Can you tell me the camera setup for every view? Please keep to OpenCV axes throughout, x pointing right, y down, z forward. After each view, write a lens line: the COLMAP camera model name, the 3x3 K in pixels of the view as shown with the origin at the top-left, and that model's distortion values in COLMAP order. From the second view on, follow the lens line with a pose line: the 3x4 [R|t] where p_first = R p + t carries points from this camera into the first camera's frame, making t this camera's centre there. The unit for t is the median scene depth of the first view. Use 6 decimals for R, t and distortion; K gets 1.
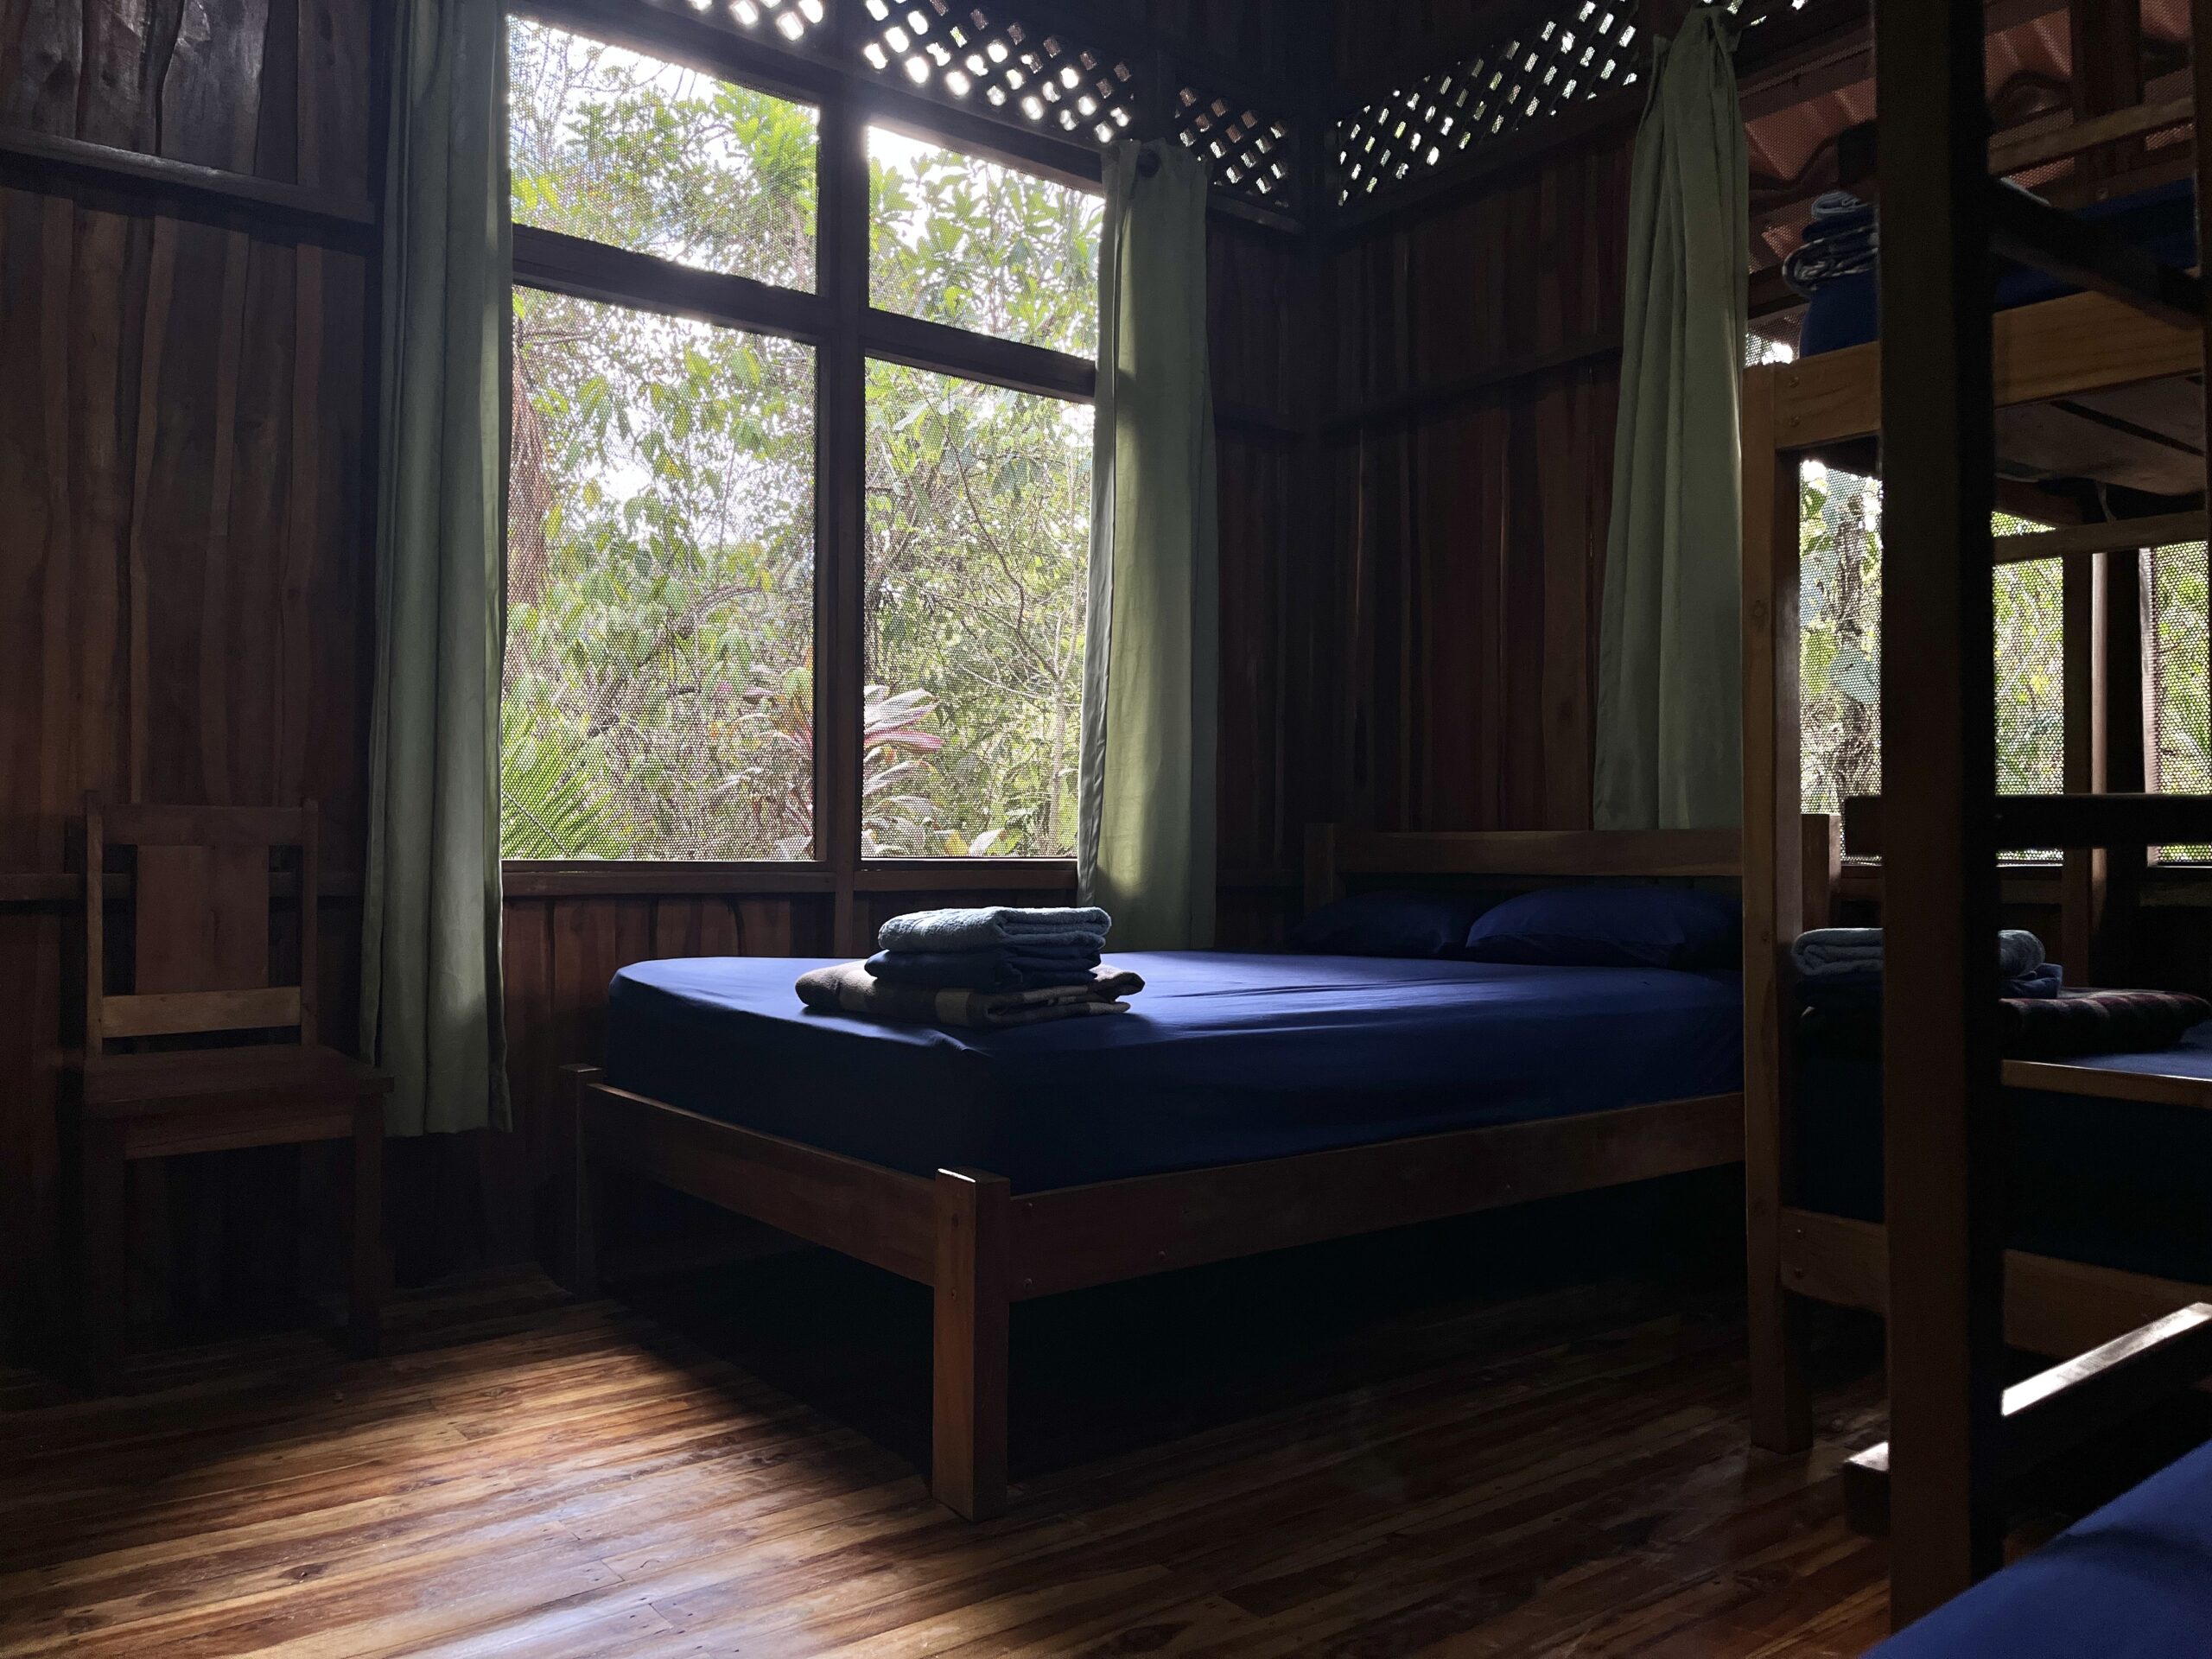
lens RADIAL K [[1668.4, 0, 1158.1], [0, 1668.4, 811.7], [0, 0, 1]] dist [0.071444, -0.108414]
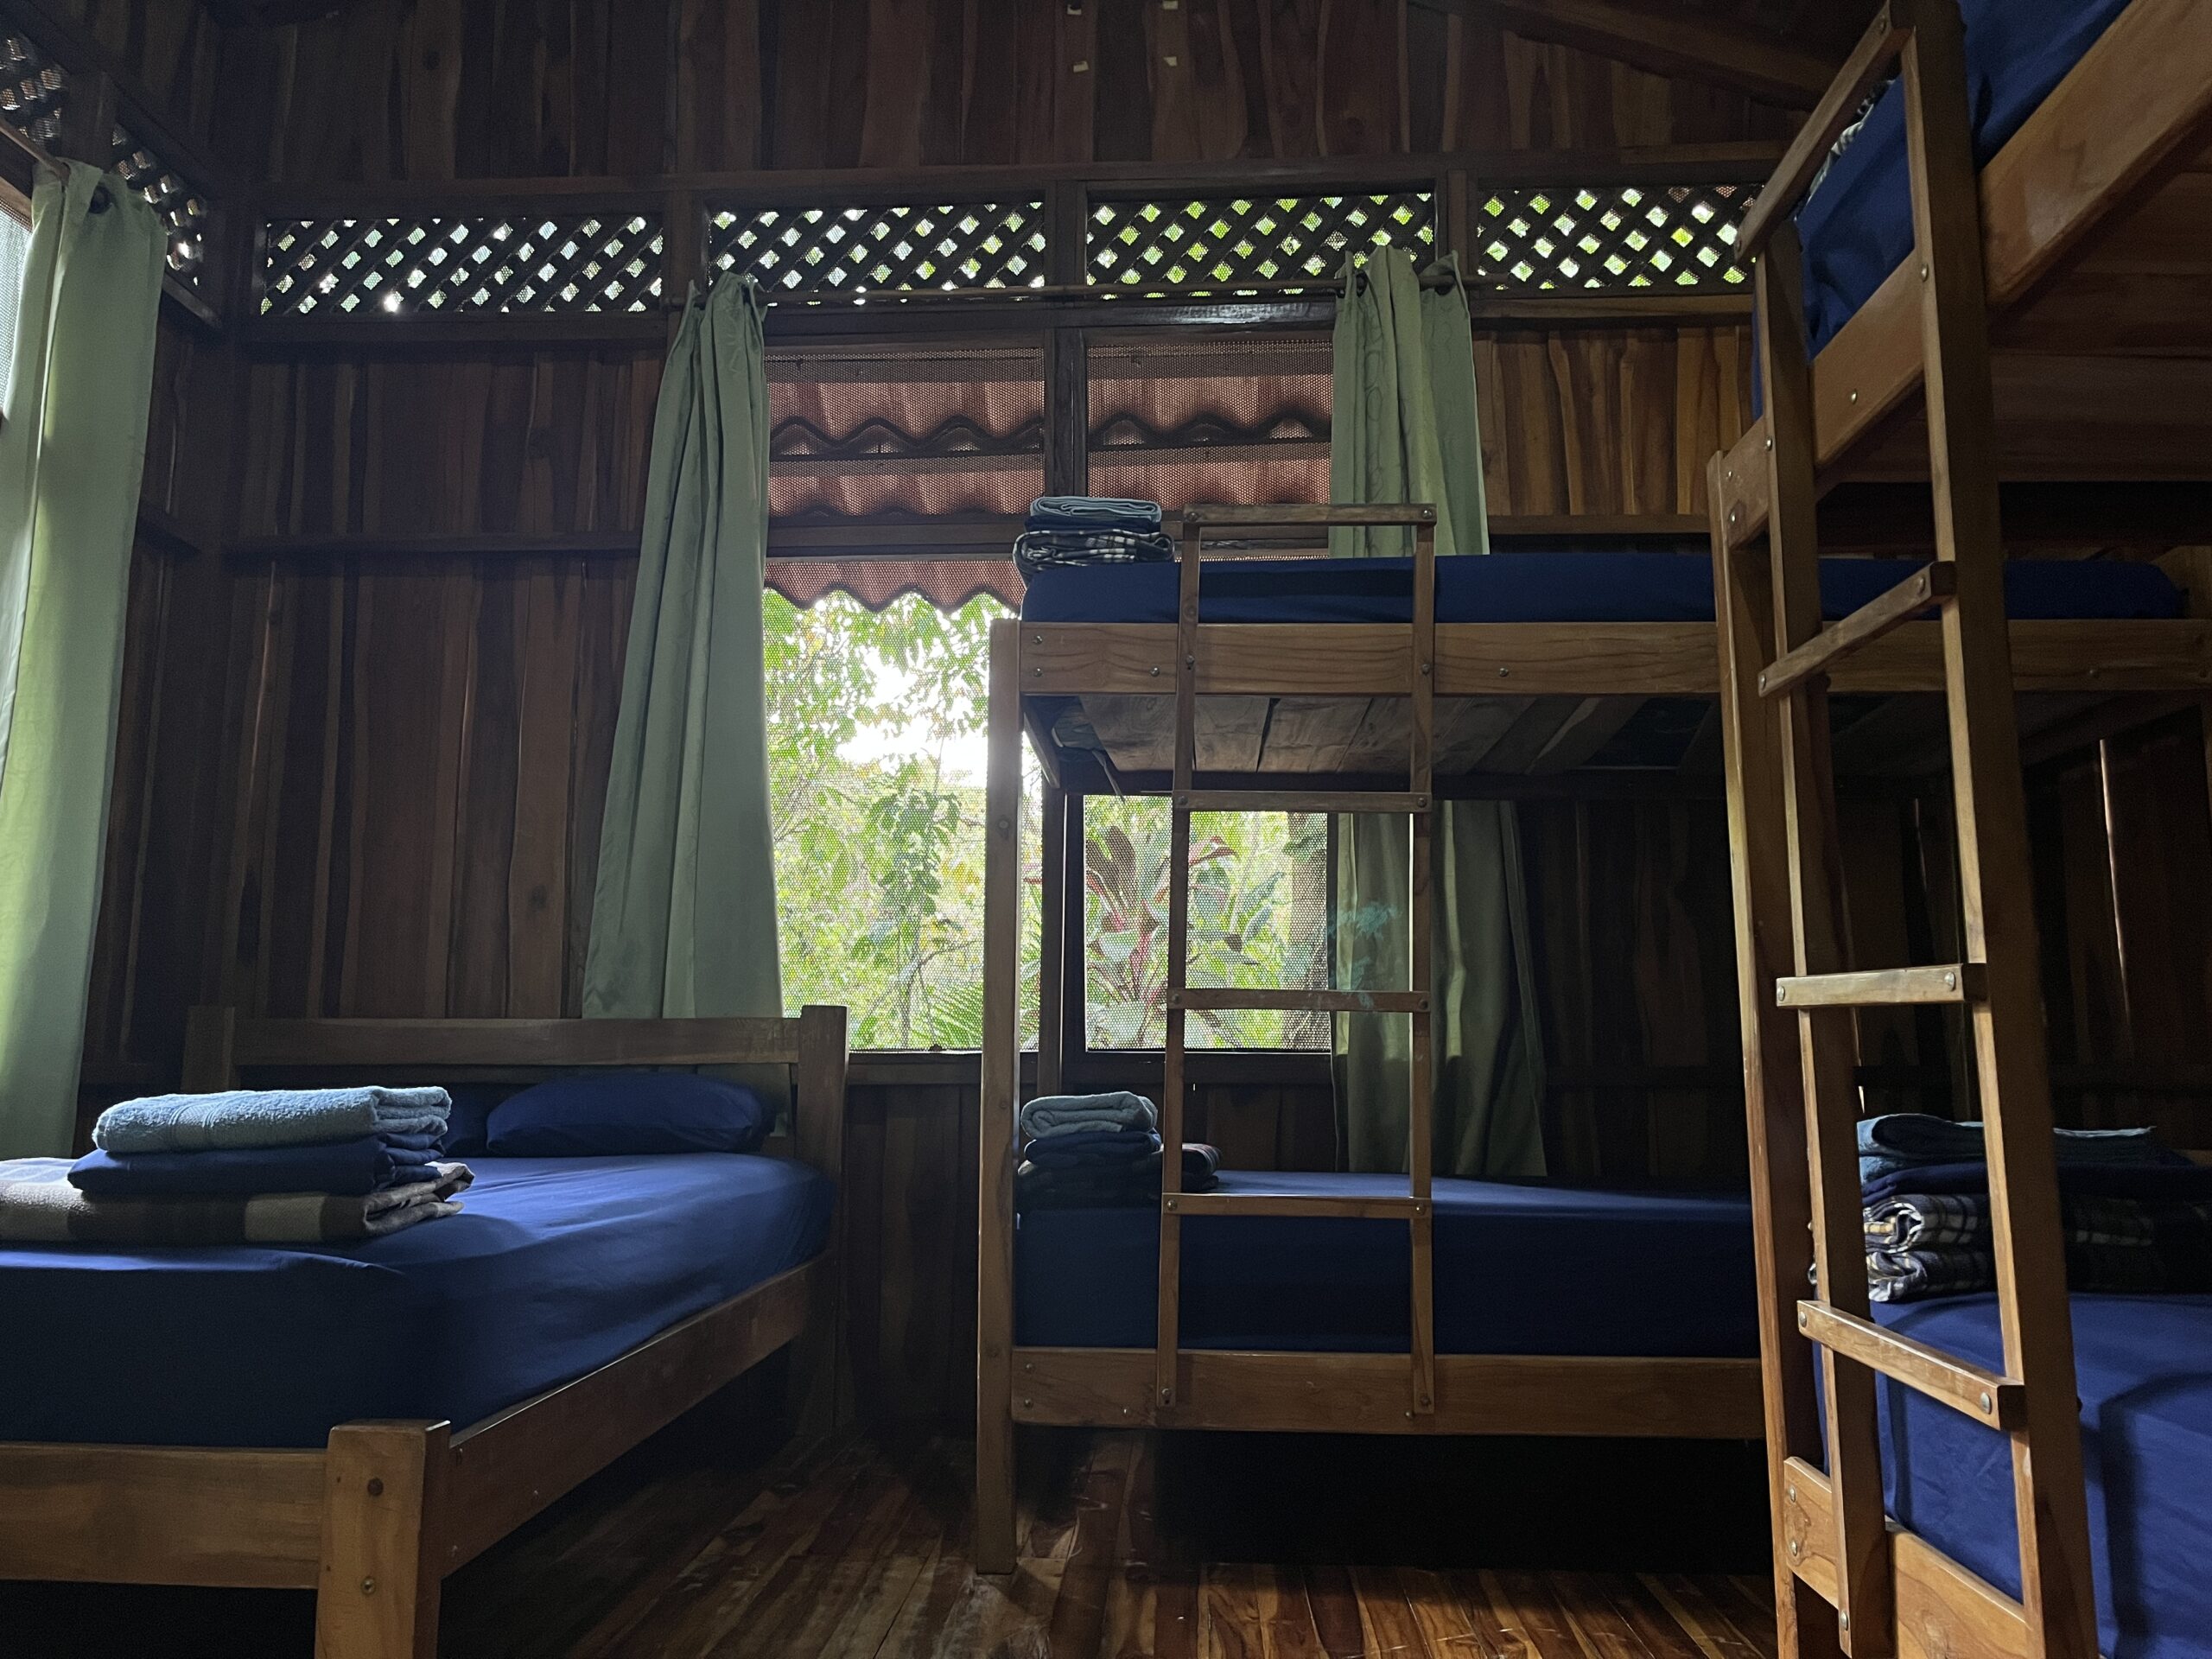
lens RADIAL K [[1659.5, 0, 1112.5], [0, 1659.5, 832.0], [0, 0, 1]] dist [0.062762, -0.102414]
pose [[0.651065, 0.106484, 0.751515, -0.307903], [-0.019315, 0.992114, -0.123842, 0.018471], [-0.758776, 0.066113, 0.647988, 0.128609]]
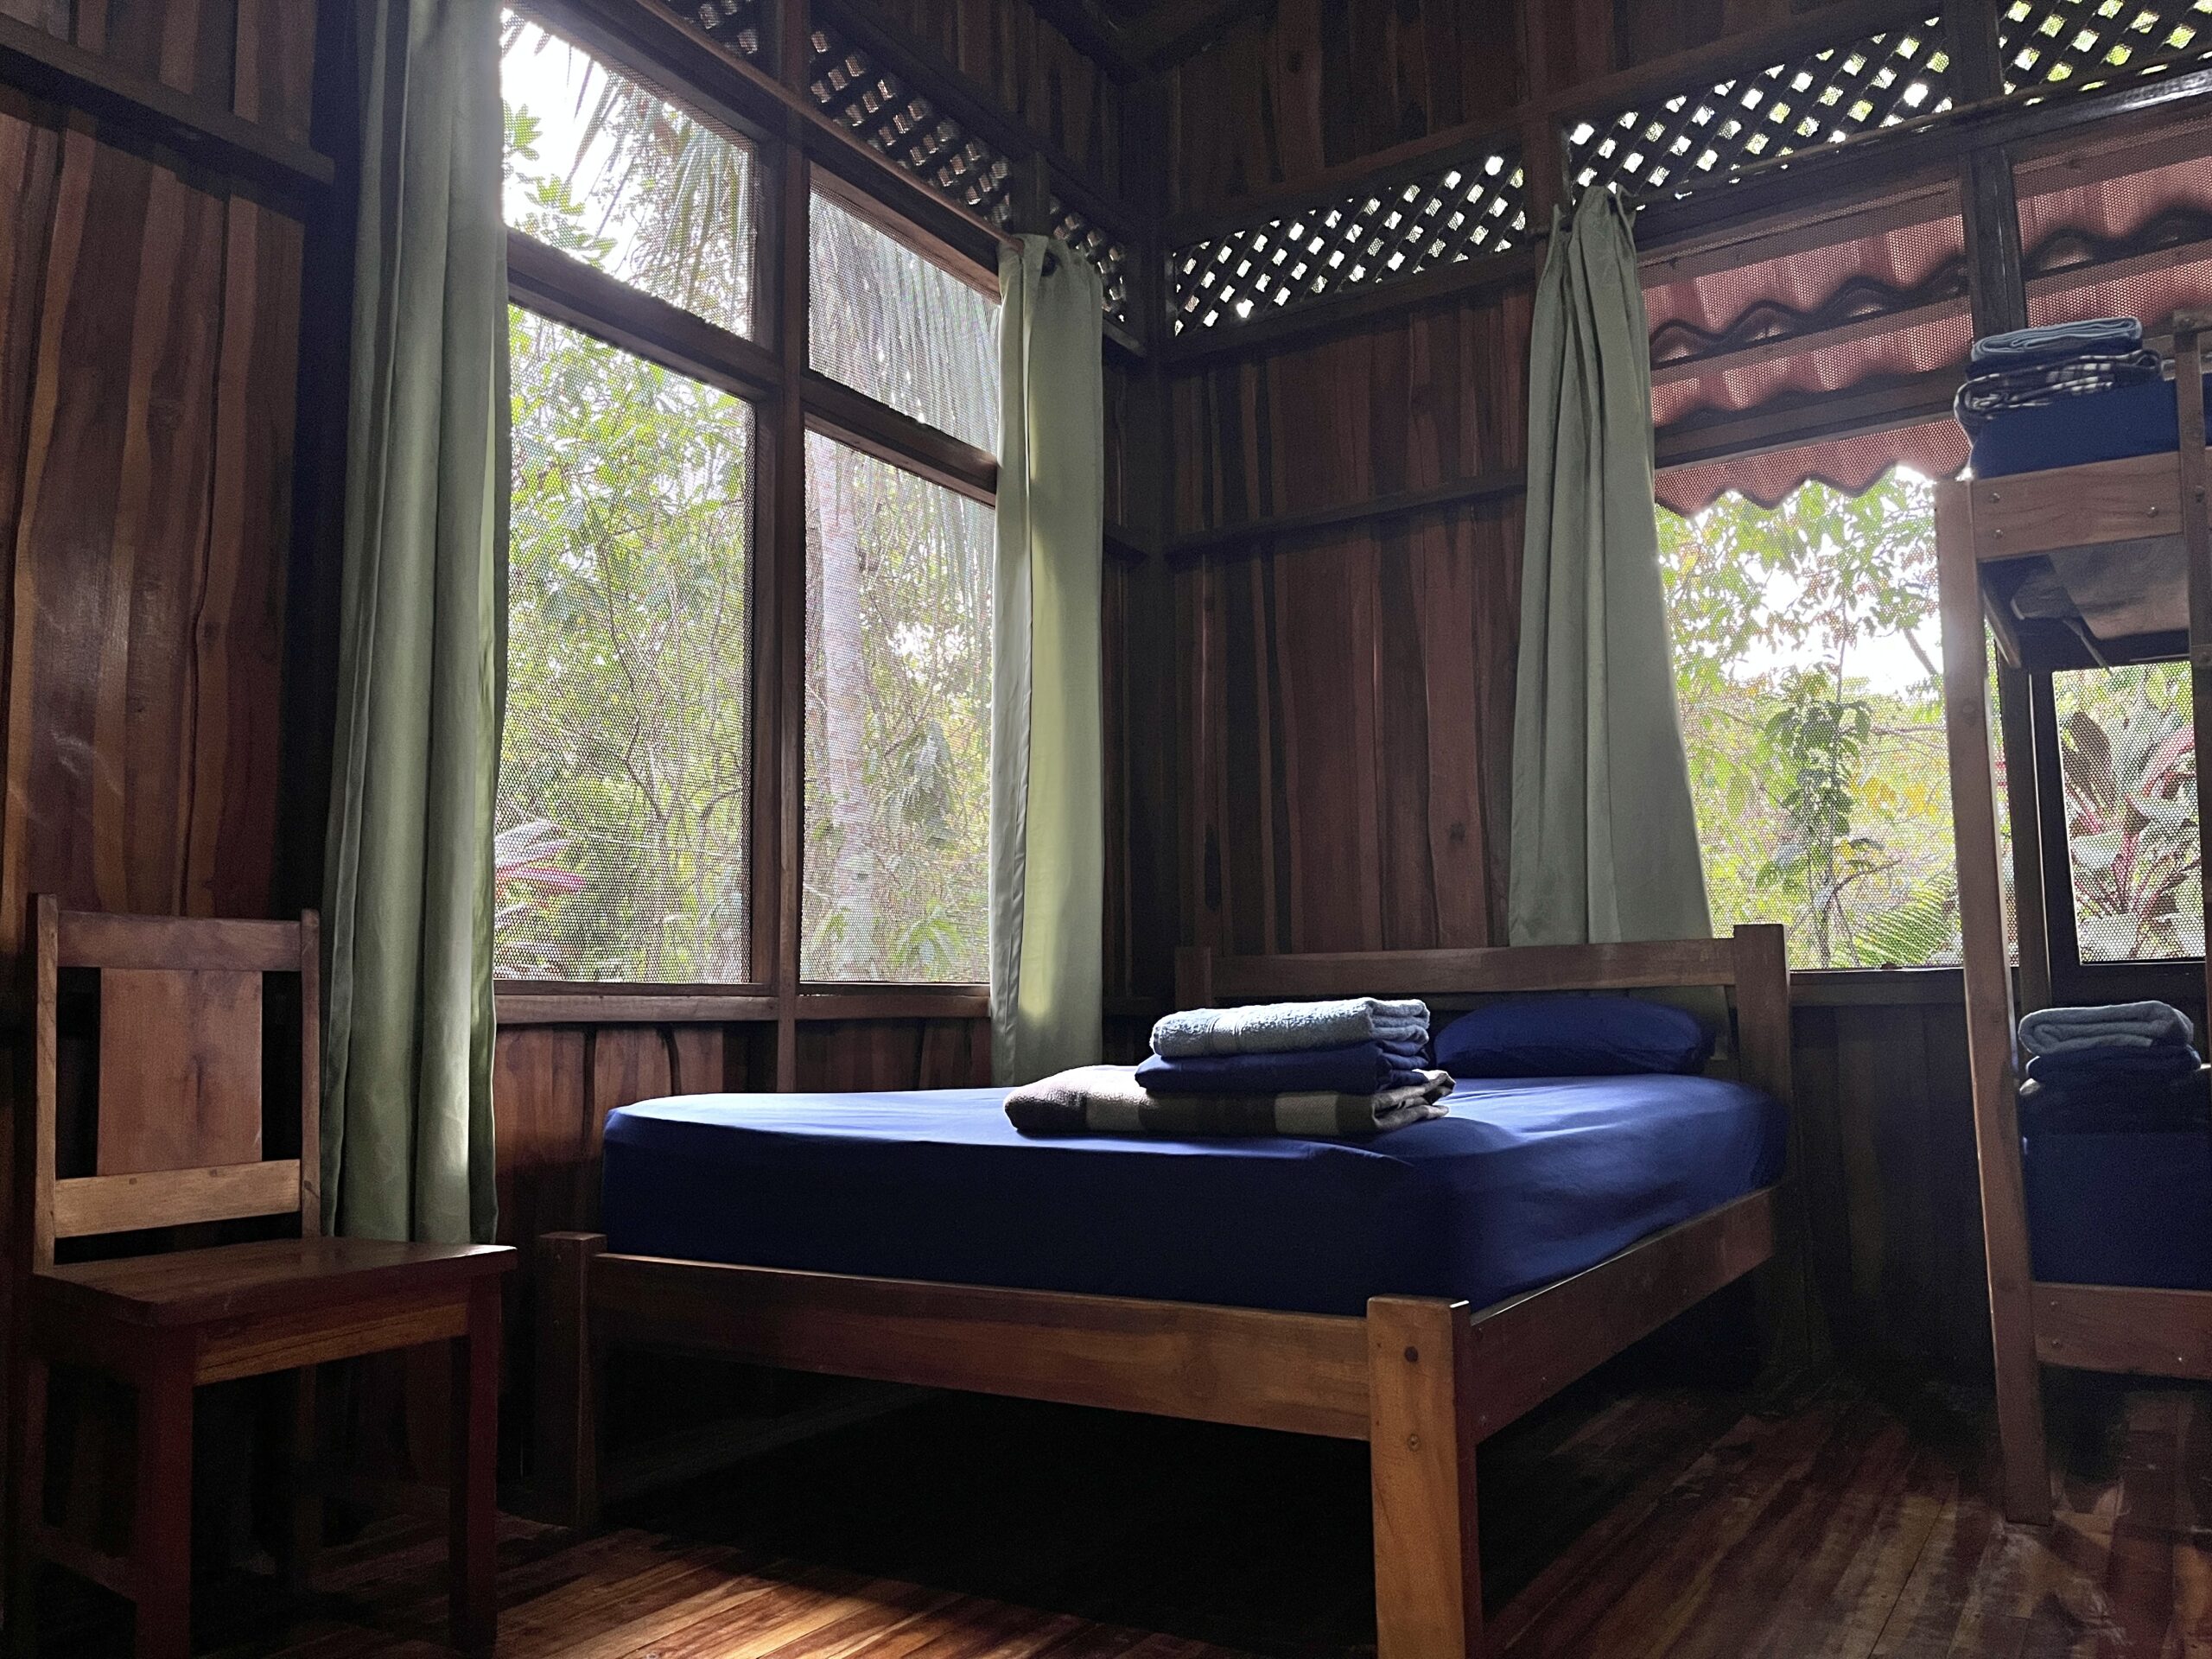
lens RADIAL K [[1659.5, 0, 1106.6], [0, 1659.5, 833.3], [0, 0, 1]] dist [0.057791, -0.088596]
pose [[0.942425, 0.019719, 0.333836, -0.334474], [0.010116, 0.996122, -0.087398, 0.029866], [-0.334264, 0.085743, 0.938571, 0.134337]]
